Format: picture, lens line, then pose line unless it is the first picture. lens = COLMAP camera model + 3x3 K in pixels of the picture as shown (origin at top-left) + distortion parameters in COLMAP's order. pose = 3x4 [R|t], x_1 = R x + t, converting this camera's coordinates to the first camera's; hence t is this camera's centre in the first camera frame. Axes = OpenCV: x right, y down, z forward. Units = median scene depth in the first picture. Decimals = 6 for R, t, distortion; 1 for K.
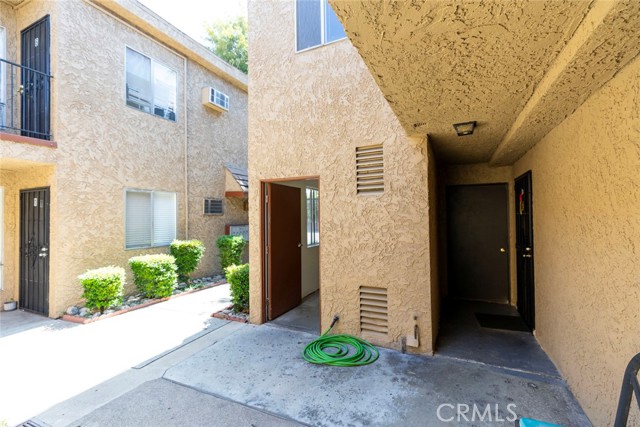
lens RADIAL K [[287.6, 0, 319.7], [0, 287.6, 213.8], [0, 0, 1]] dist [0.012146, -0.000654]
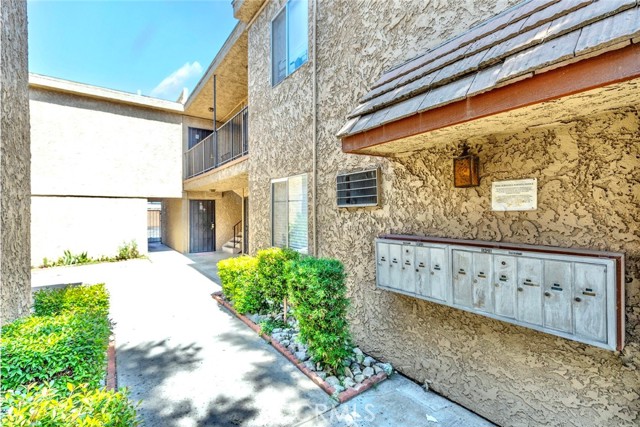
lens RADIAL K [[287.6, 0, 320.2], [0, 287.6, 212.9], [0, 0, 1]] dist [0.012146, -0.000654]
pose [[-0.480800, 0.005336, -0.876814, 0.040860], [0.010383, 0.999946, 0.000392, 0.011976], [0.876769, -0.008916, -0.480829, 1.233615]]
